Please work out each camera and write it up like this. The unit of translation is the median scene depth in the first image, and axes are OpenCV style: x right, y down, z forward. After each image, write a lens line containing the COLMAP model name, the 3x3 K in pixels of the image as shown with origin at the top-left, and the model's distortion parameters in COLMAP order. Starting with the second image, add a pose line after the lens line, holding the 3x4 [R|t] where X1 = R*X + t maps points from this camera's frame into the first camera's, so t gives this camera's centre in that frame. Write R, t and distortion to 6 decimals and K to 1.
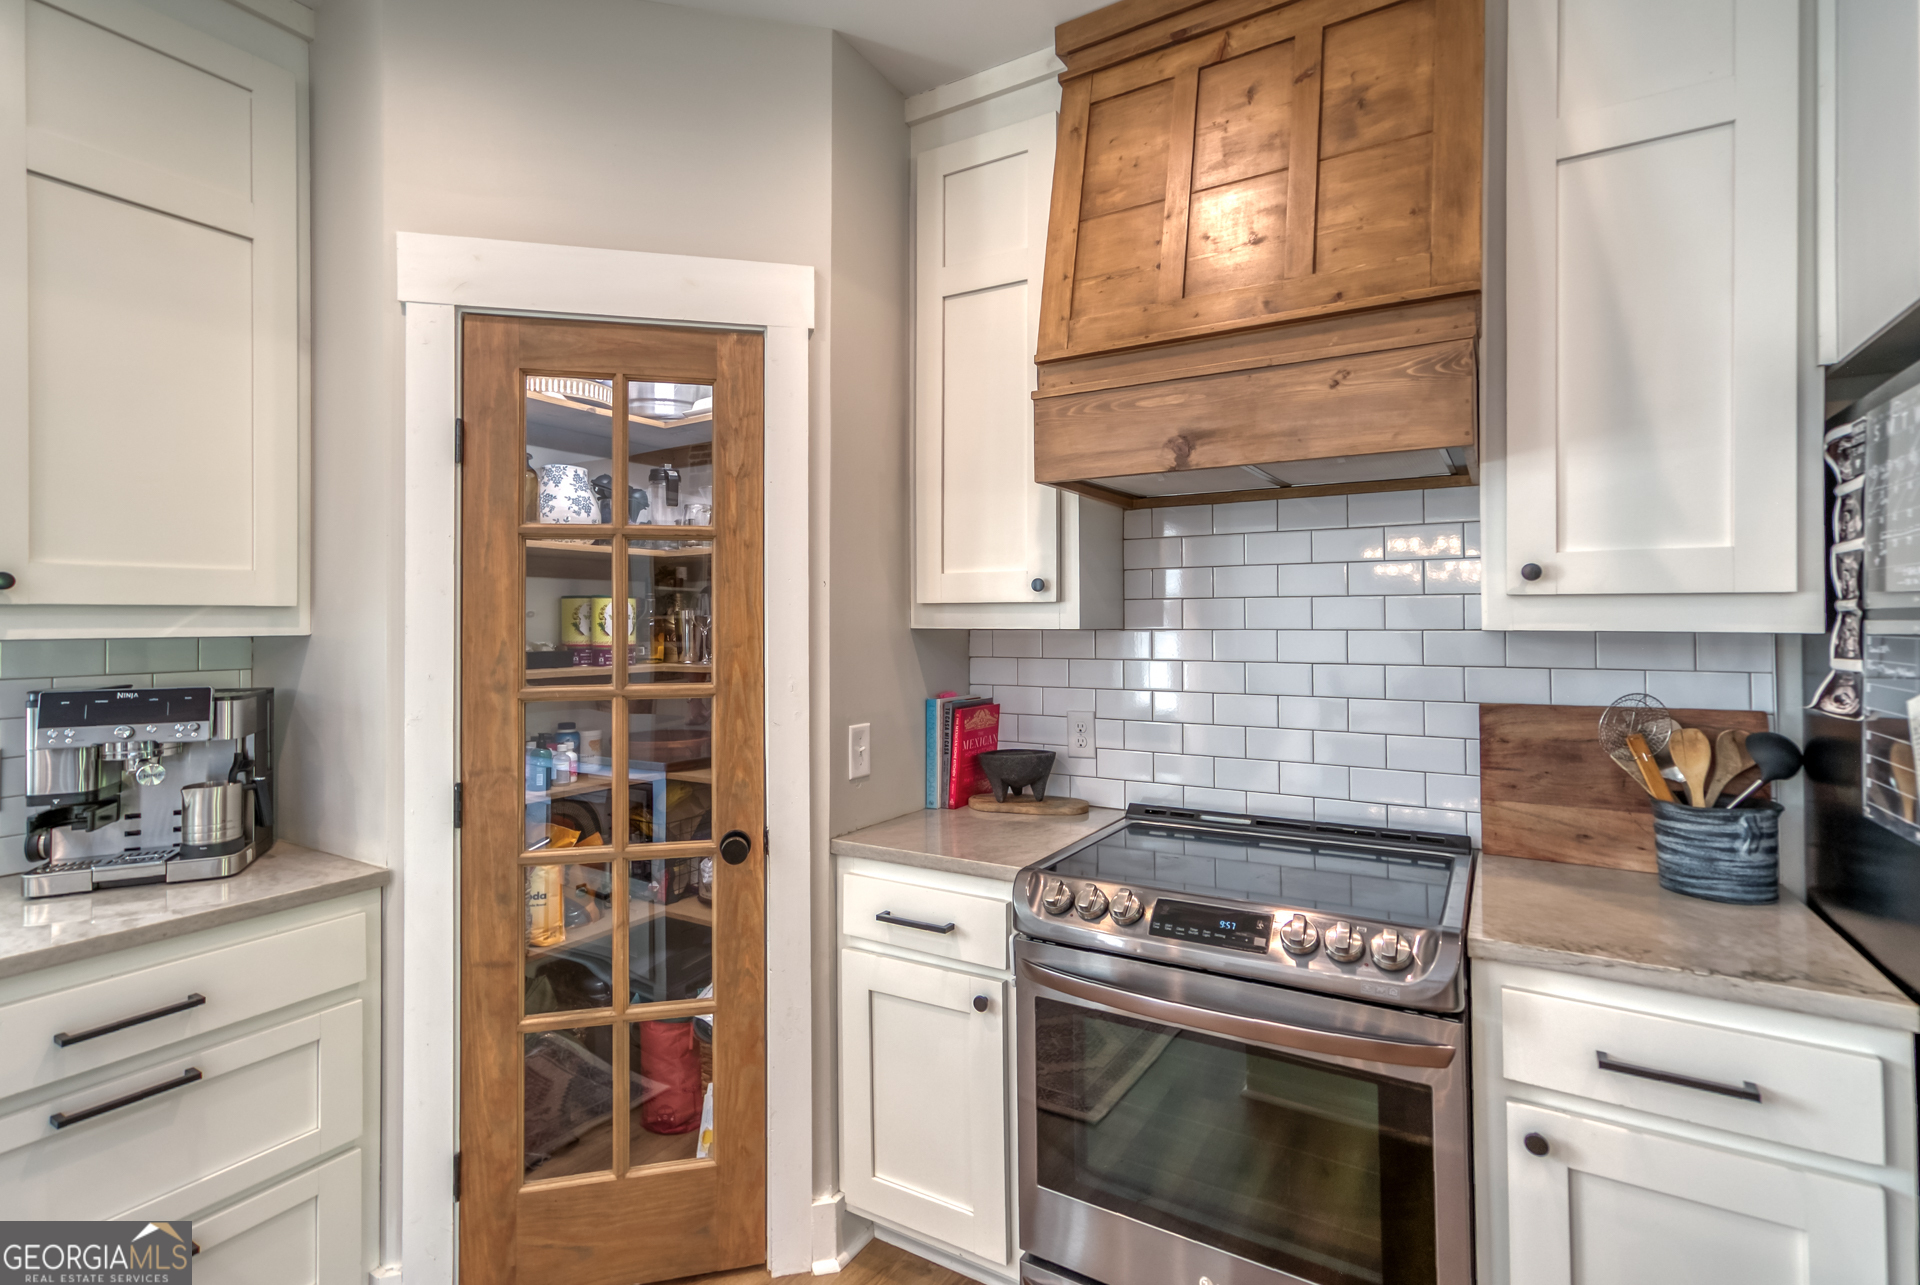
lens RADIAL K [[889.5, 0, 967.2], [0, 889.5, 609.0], [0, 0, 1]] dist [-0.003720, 0.009800]
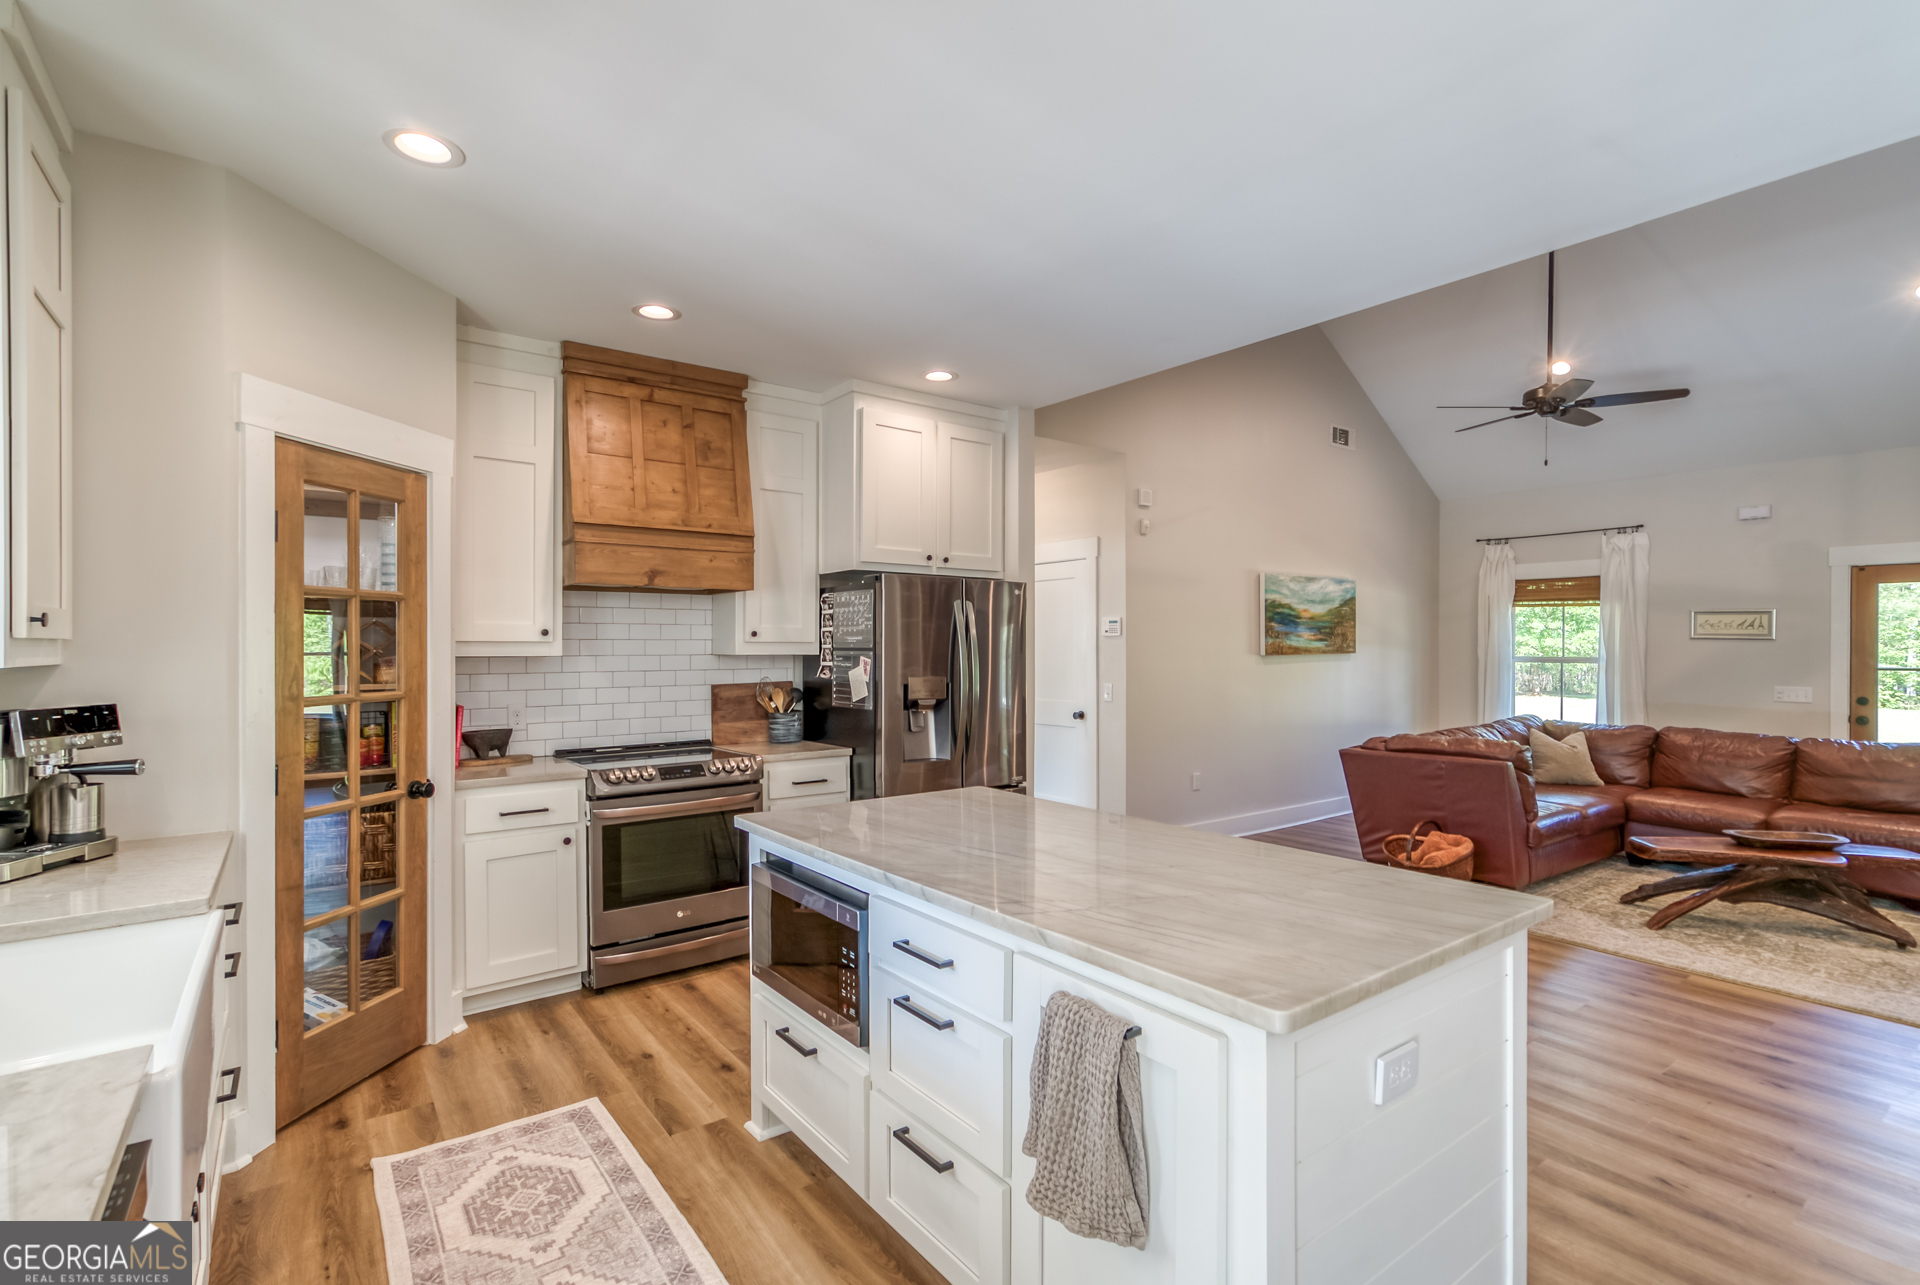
lens RADIAL K [[889.5, 0, 955.9], [0, 889.5, 646.0], [0, 0, 1]] dist [-0.003720, 0.009800]
pose [[0.371966, 0.004252, 0.928237, -1.476552], [-0.013035, 0.999915, 0.000643, -0.011032], [-0.928155, -0.012339, 0.371989, -0.544909]]
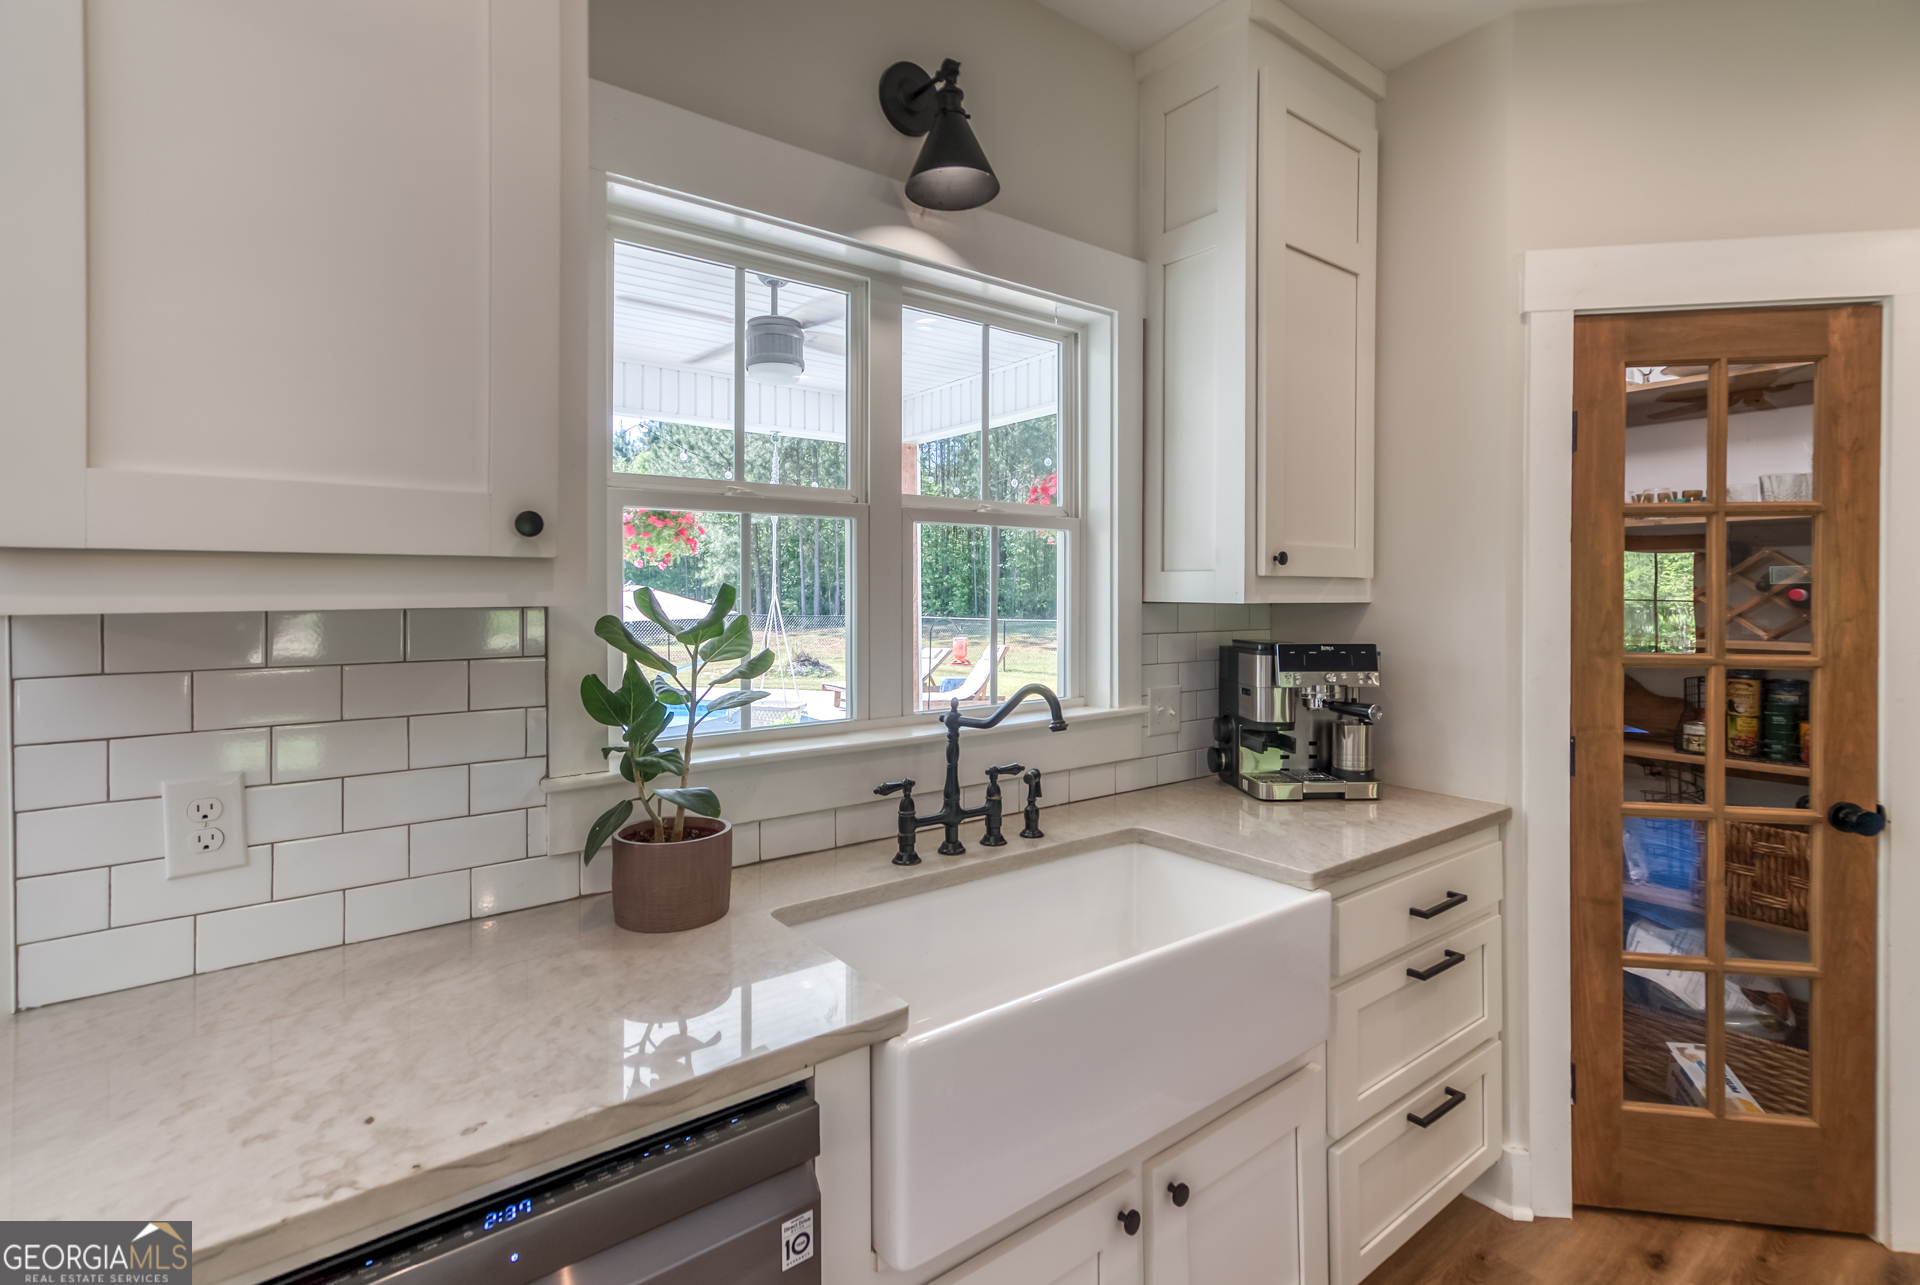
lens RADIAL K [[889.5, 0, 960.4], [0, 889.5, 599.3], [0, 0, 1]] dist [-0.003720, 0.009800]
pose [[0.931698, 0.011797, -0.363042, -0.872632], [-0.004676, 0.999779, 0.020489, 0.002703], [0.363204, -0.017392, 0.931547, -0.321379]]
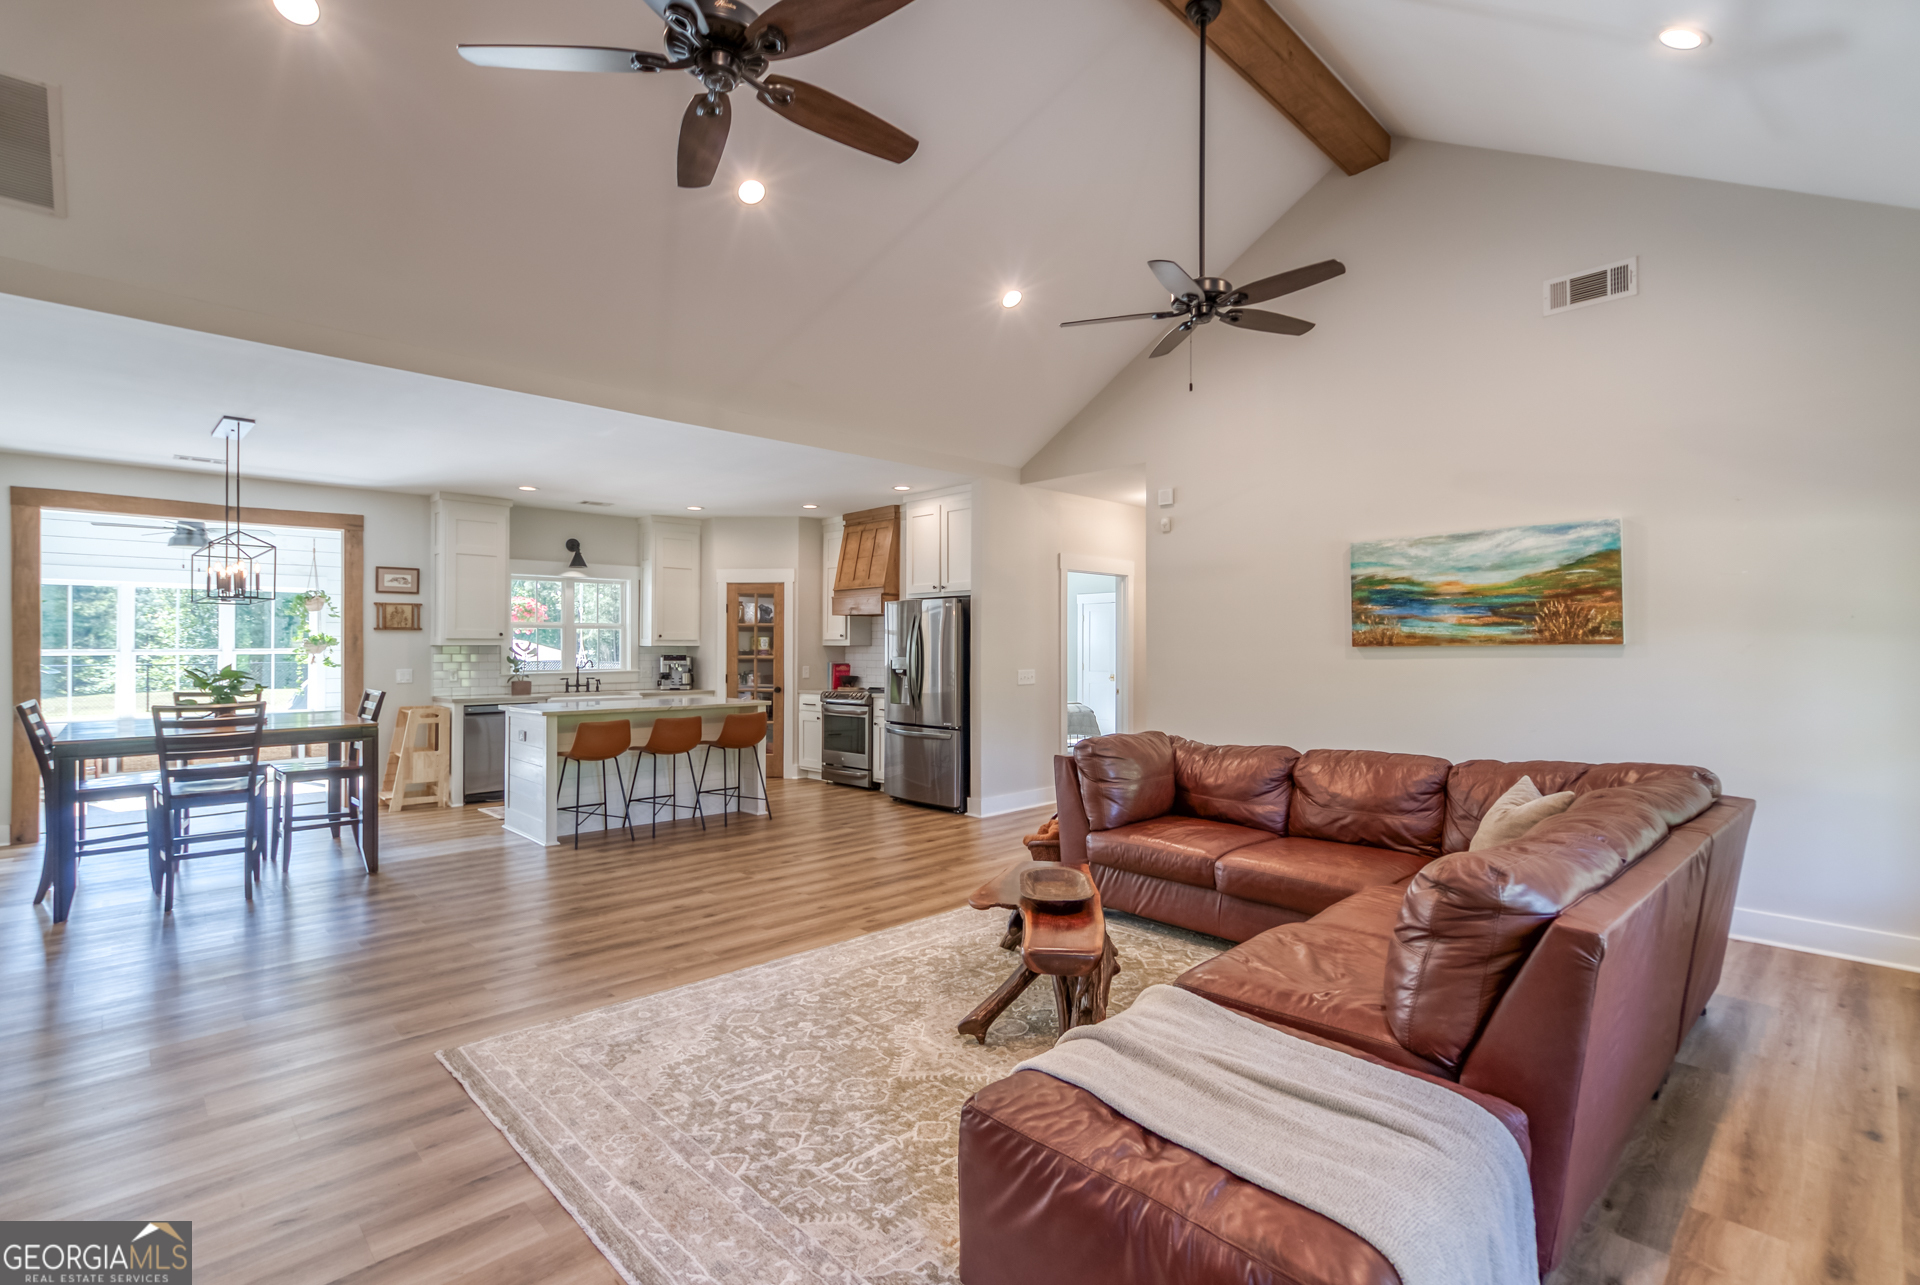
lens RADIAL K [[889.5, 0, 947.4], [0, 889.5, 630.5], [0, 0, 1]] dist [-0.003720, 0.009800]
pose [[0.964141, -0.001657, -0.265386, 2.022339], [-0.000816, 0.999957, -0.009208, -0.012774], [0.265390, 0.009094, 0.964098, -3.619012]]
